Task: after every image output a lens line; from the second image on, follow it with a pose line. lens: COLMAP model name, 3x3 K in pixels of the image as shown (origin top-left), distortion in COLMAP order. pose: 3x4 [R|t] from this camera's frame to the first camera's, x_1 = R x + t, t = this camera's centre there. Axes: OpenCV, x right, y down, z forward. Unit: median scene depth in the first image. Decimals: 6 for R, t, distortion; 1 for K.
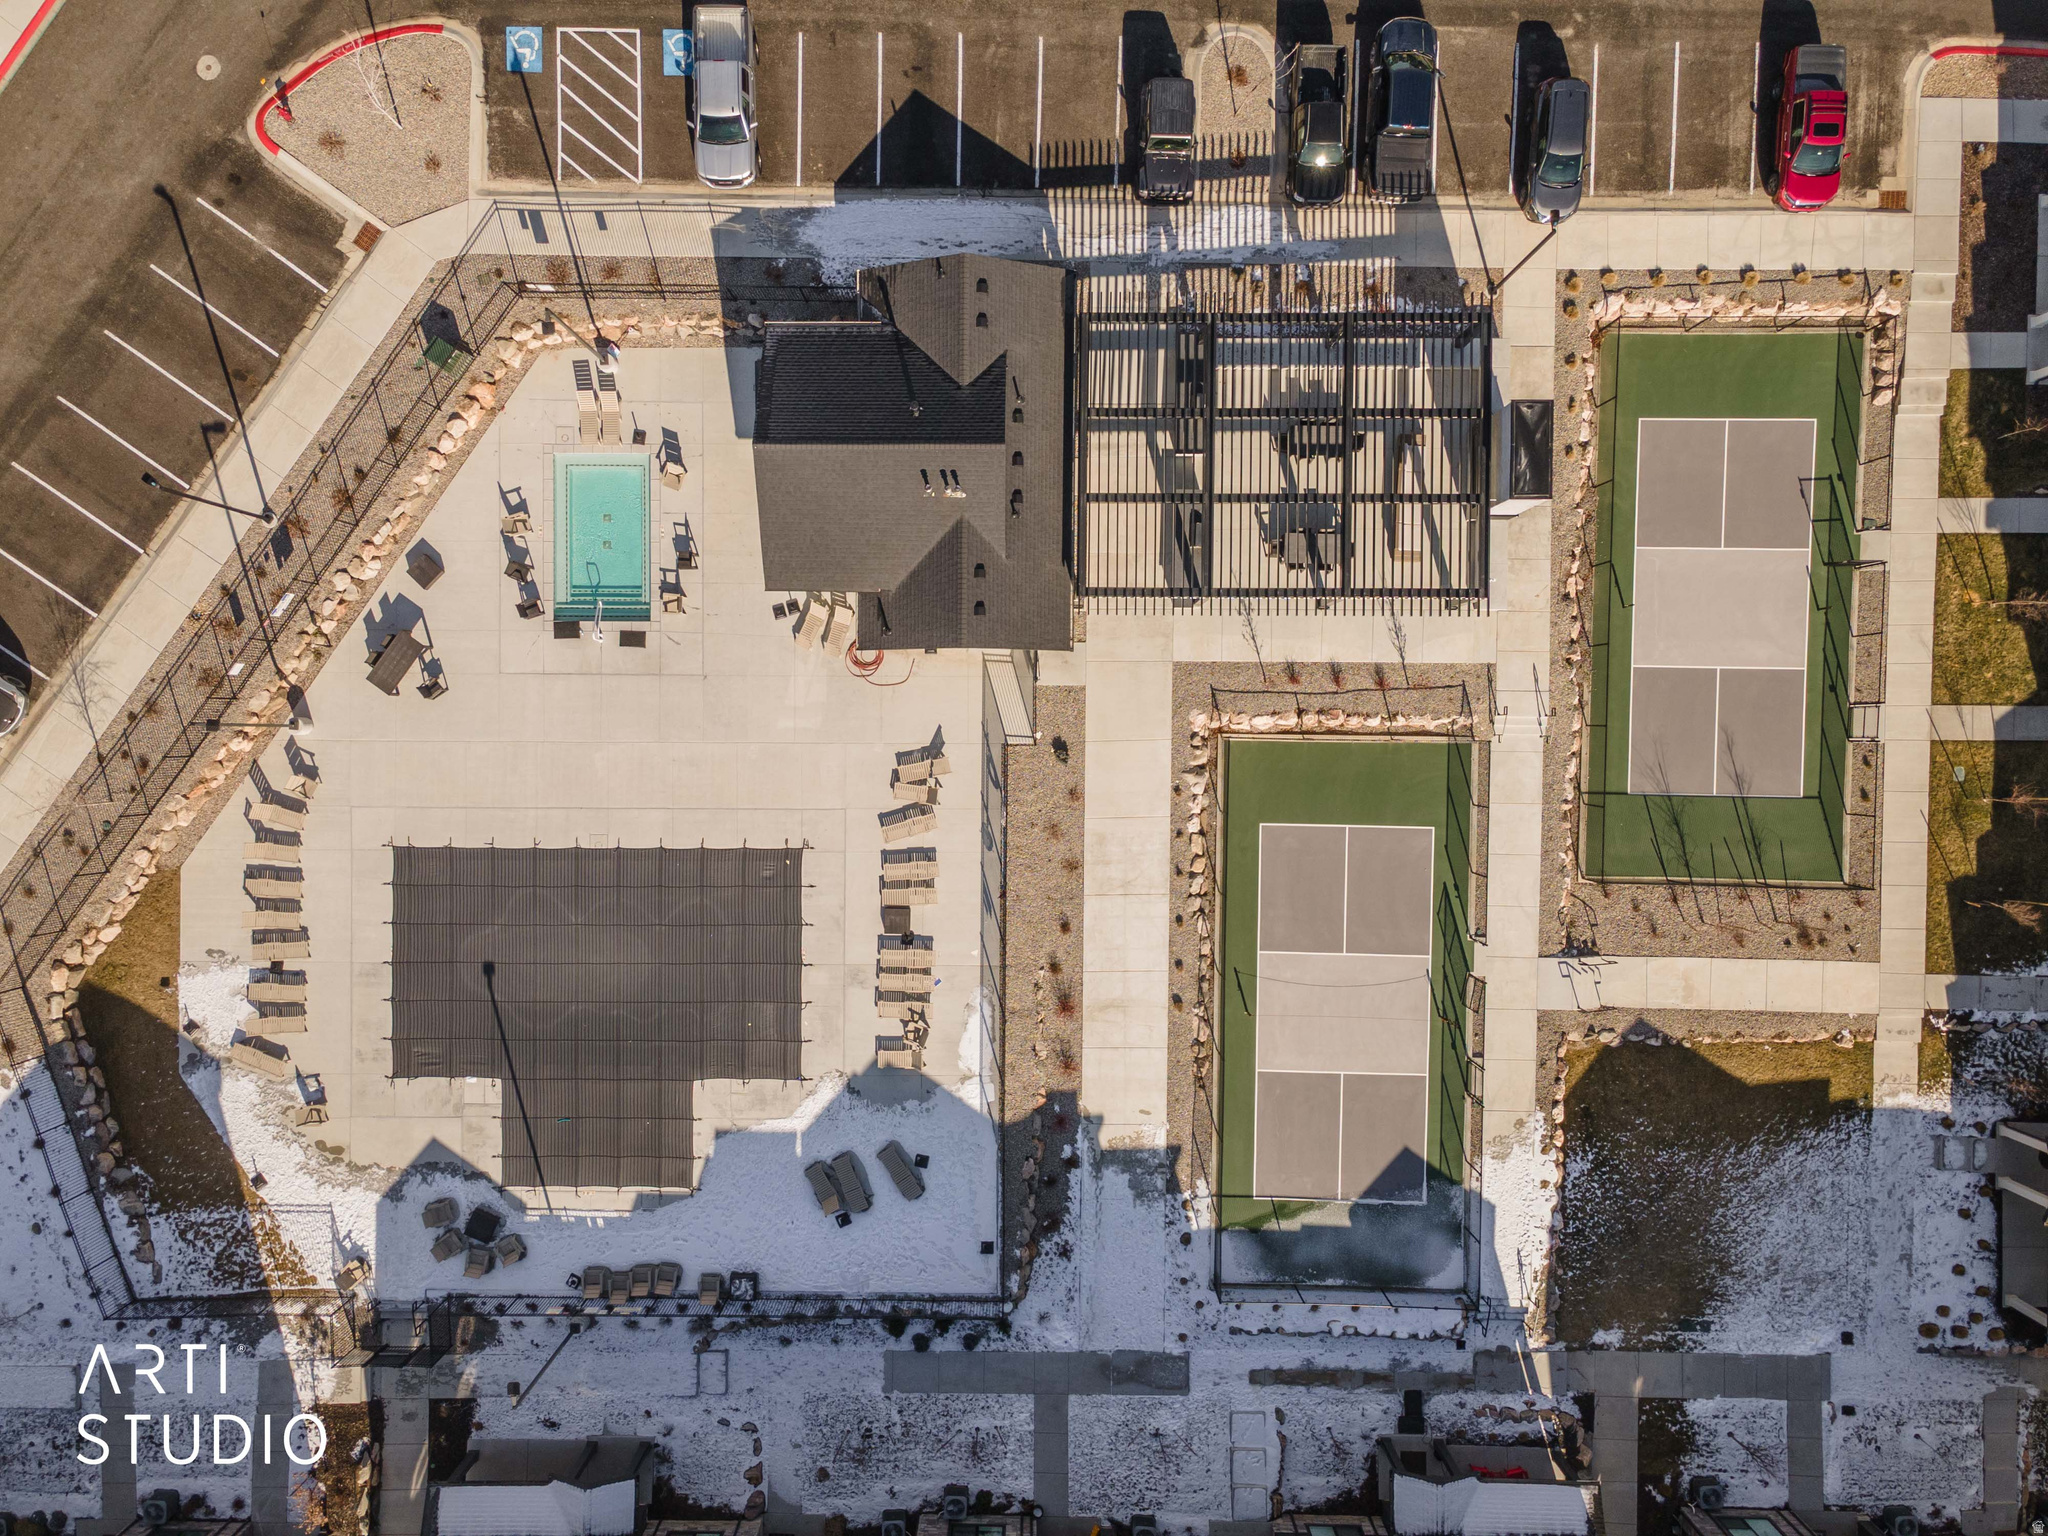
lens RADIAL K [[1478.5, 0, 1005.9], [0, 1478.5, 757.3], [0, 0, 1]] dist [0.008798, 0.066053]
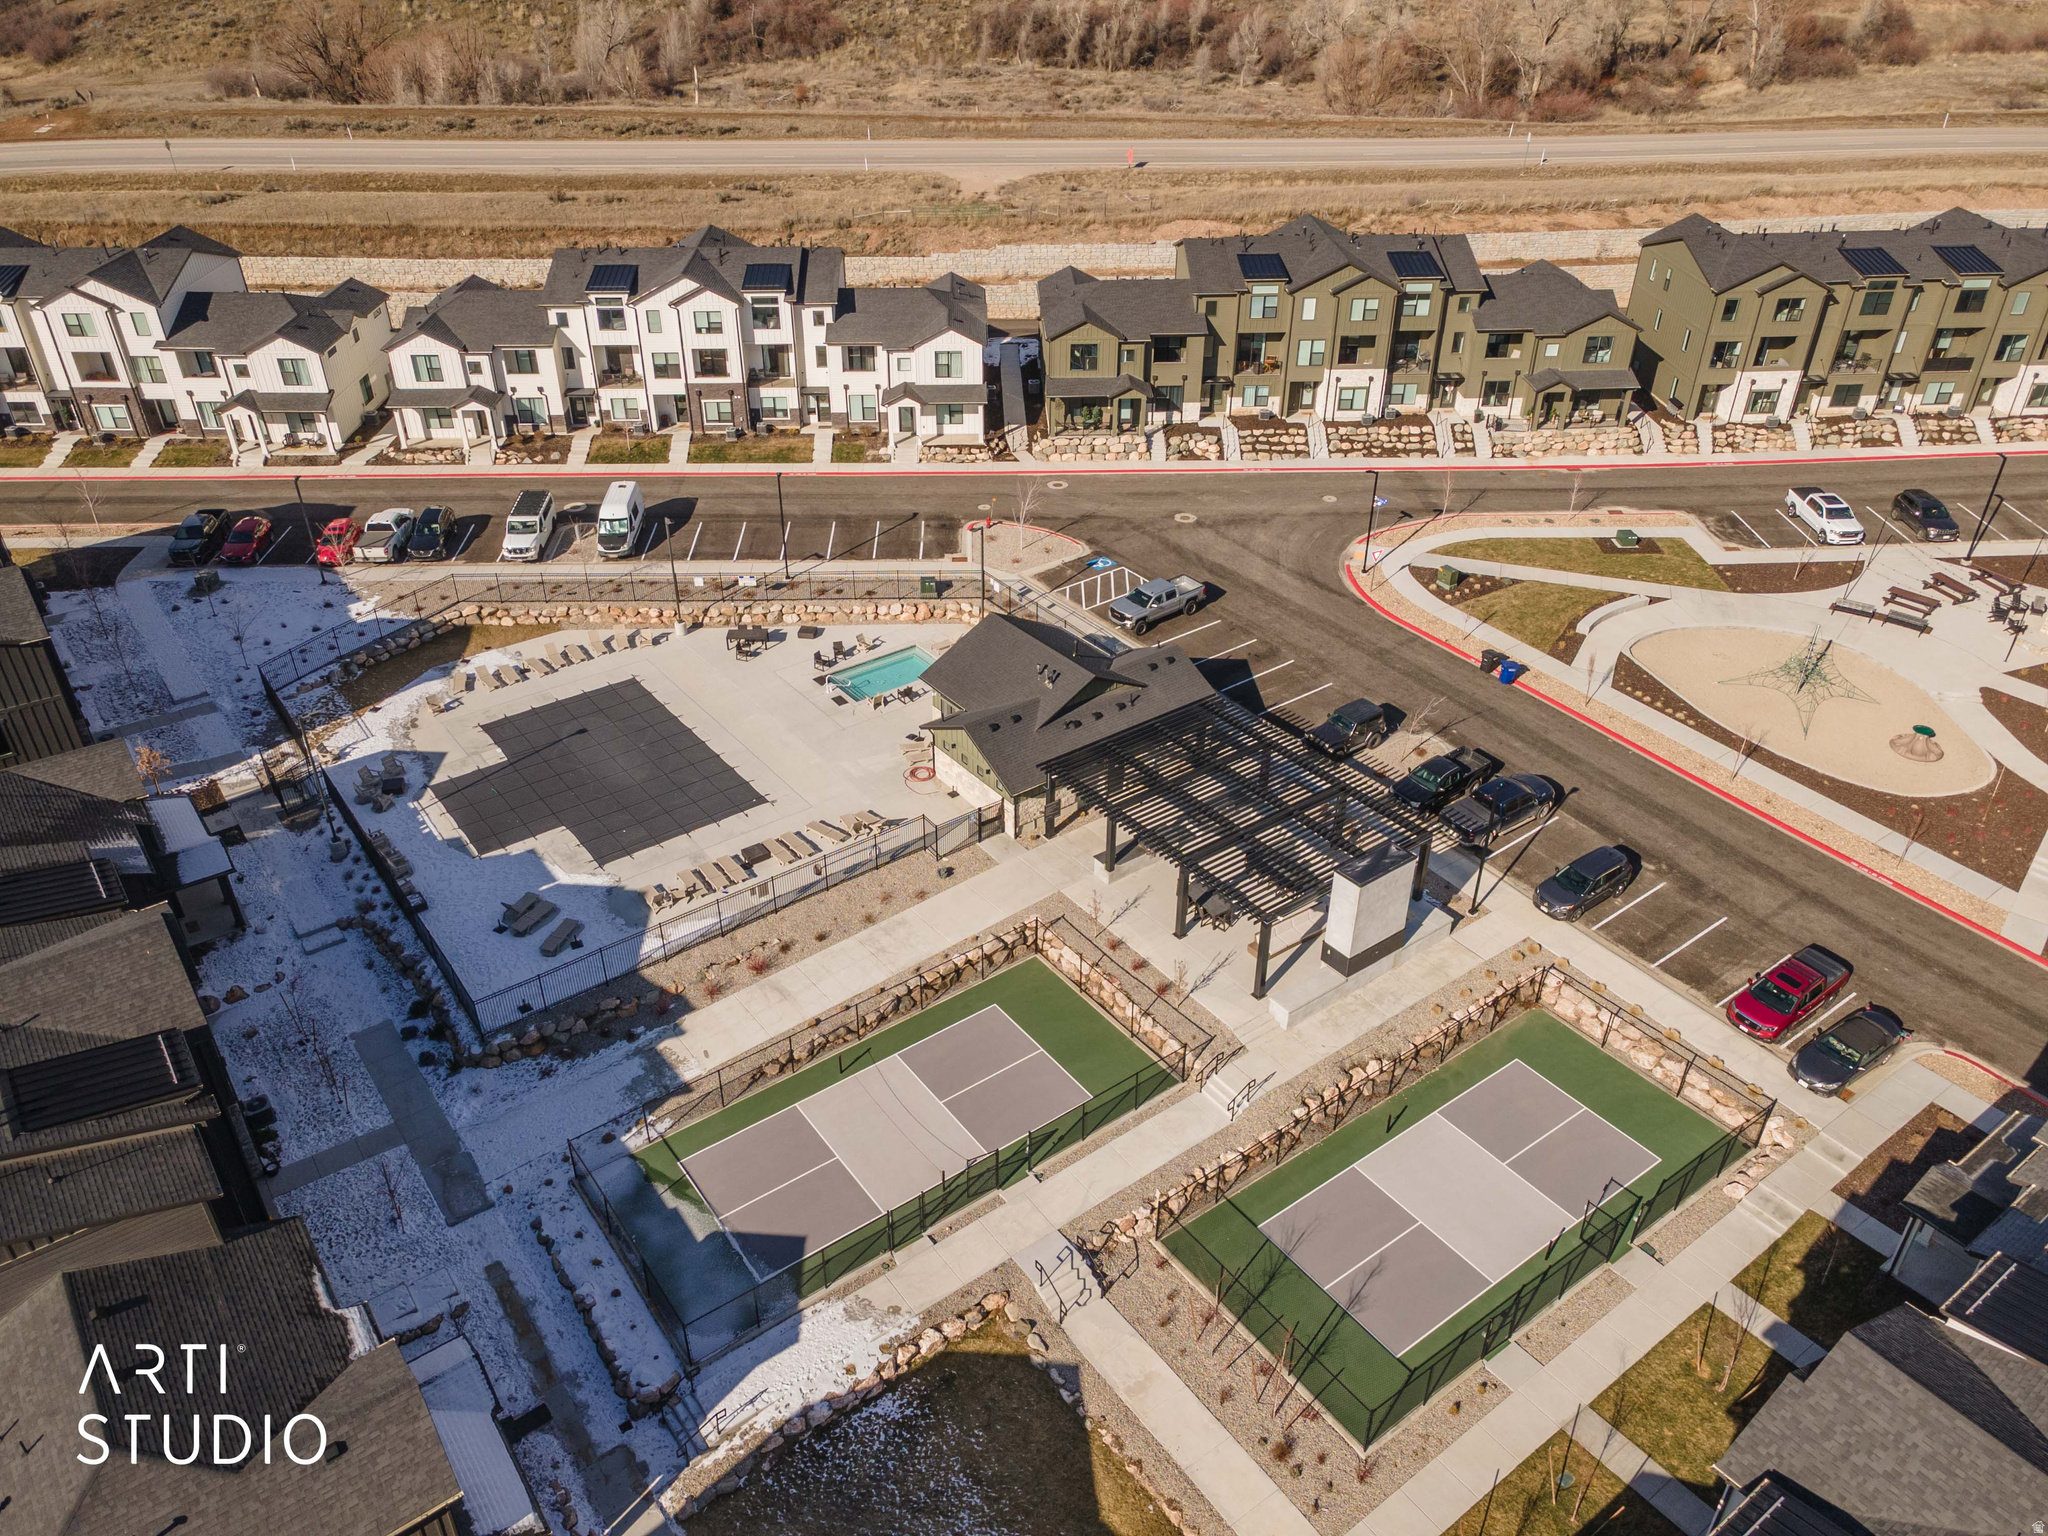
lens RADIAL K [[1478.5, 0, 1005.9], [0, 1478.5, 757.3], [0, 0, 1]] dist [0.008798, 0.066053]
pose [[0.598623, 0.447335, -0.664486, 0.822243], [-0.800844, 0.316294, -0.508534, 0.537159], [-0.017313, 0.836570, 0.547586, 0.252388]]
